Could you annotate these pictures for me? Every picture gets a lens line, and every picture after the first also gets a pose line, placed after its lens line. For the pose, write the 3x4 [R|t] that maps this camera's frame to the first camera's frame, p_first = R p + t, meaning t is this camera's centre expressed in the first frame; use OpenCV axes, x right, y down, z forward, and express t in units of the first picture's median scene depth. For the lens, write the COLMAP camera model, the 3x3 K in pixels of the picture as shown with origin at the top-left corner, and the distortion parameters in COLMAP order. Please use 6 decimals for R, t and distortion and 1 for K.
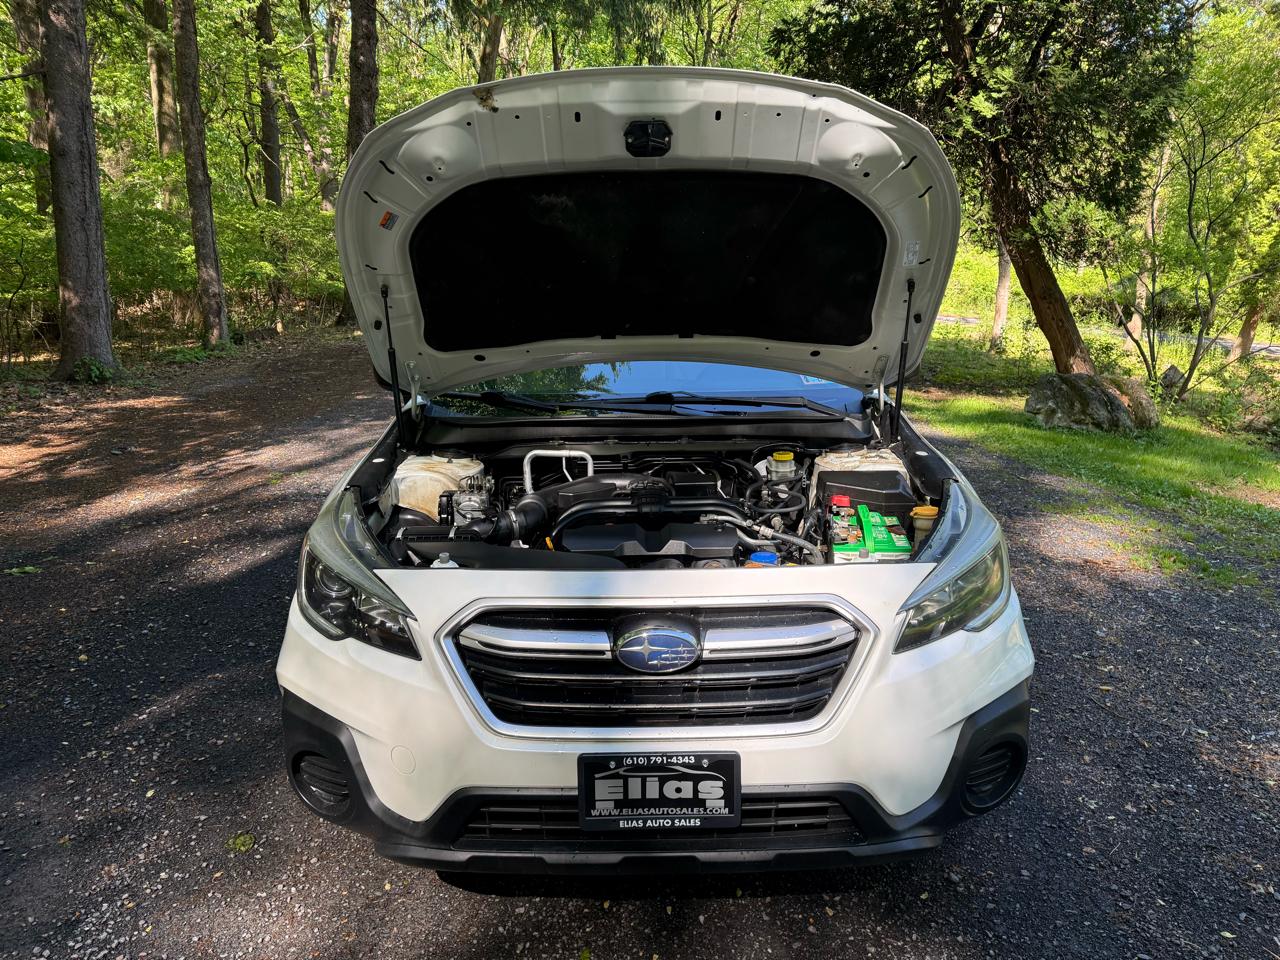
lens RADIAL K [[896.7, 0, 666.5], [0, 896.7, 477.1], [0, 0, 1]] dist [0.012037, -0.015433]
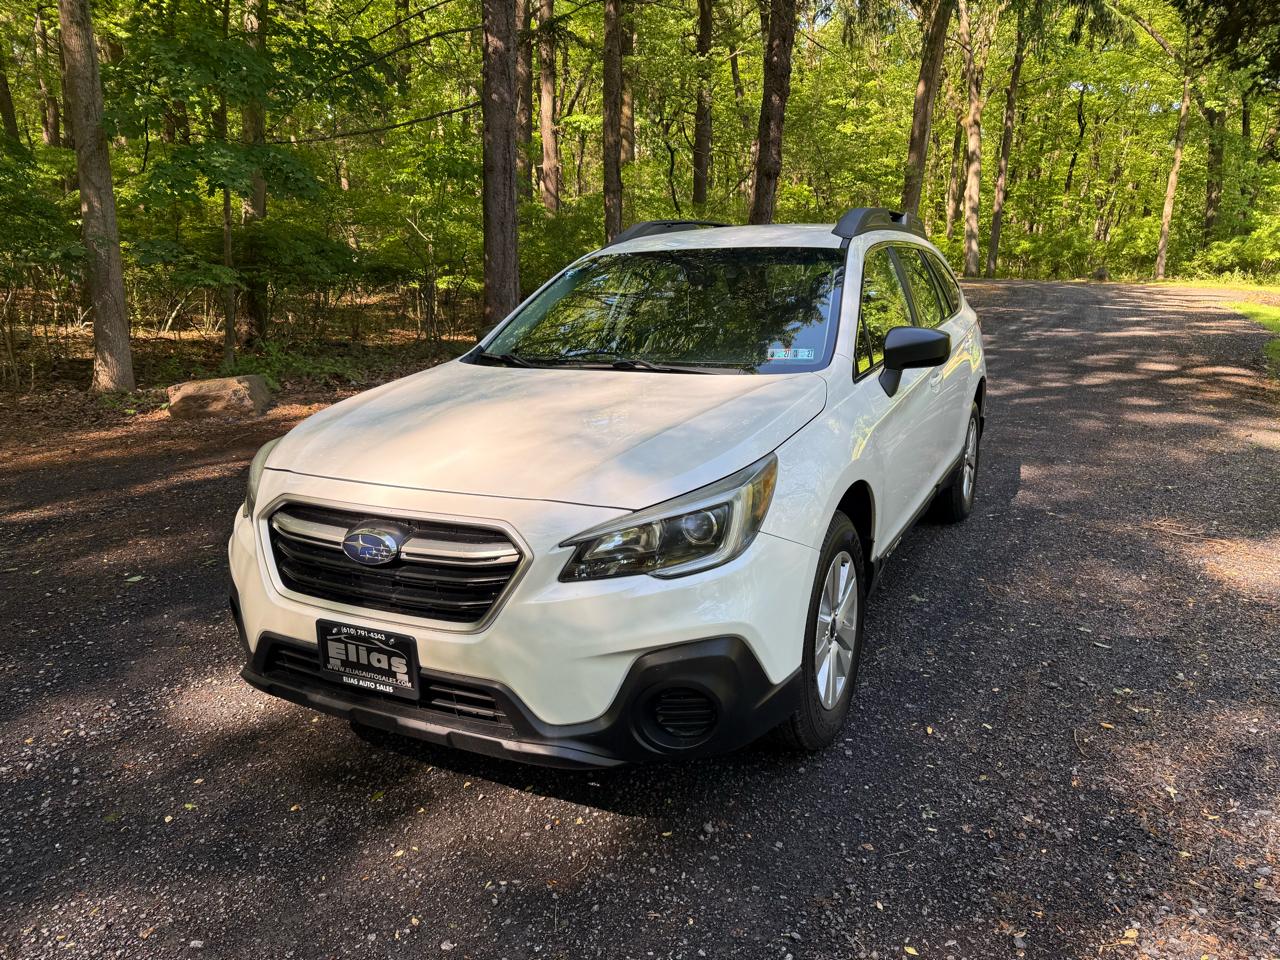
lens RADIAL K [[896.7, 0, 649.1], [0, 896.7, 487.9], [0, 0, 1]] dist [0.012037, -0.015433]
pose [[0.887560, 0.099796, -0.449753, 0.600064], [-0.091771, 0.994989, 0.039674, 0.017001], [0.451459, 0.006061, 0.892272, 0.036118]]
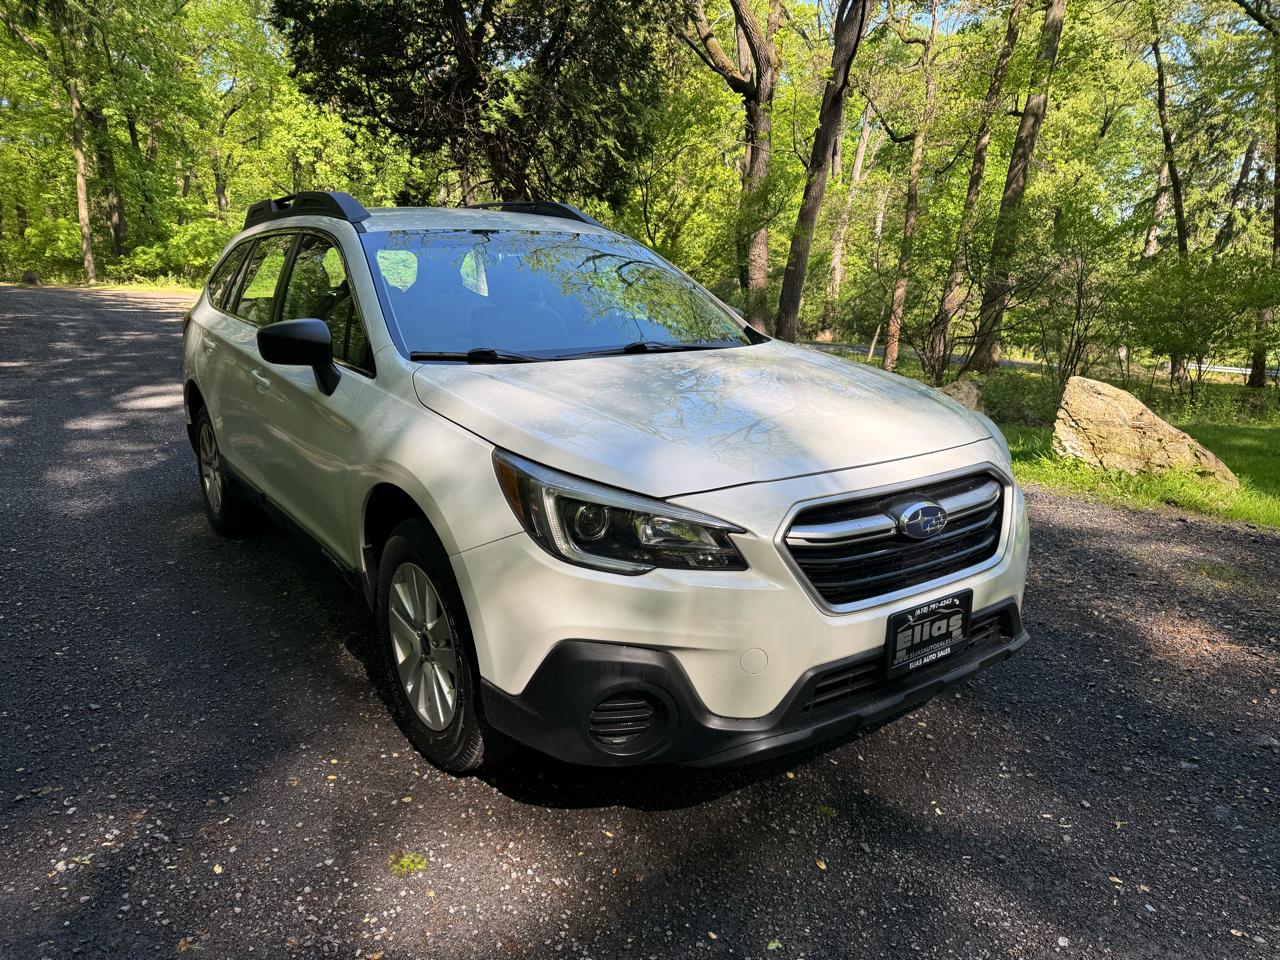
lens RADIAL K [[896.7, 0, 646.6], [0, 896.7, 474.1], [0, 0, 1]] dist [0.012037, -0.015433]
pose [[0.827202, -0.117337, 0.549517, -0.679117], [0.117245, 0.992471, 0.035428, 0.026009], [-0.549537, 0.035122, 0.834731, 0.108213]]
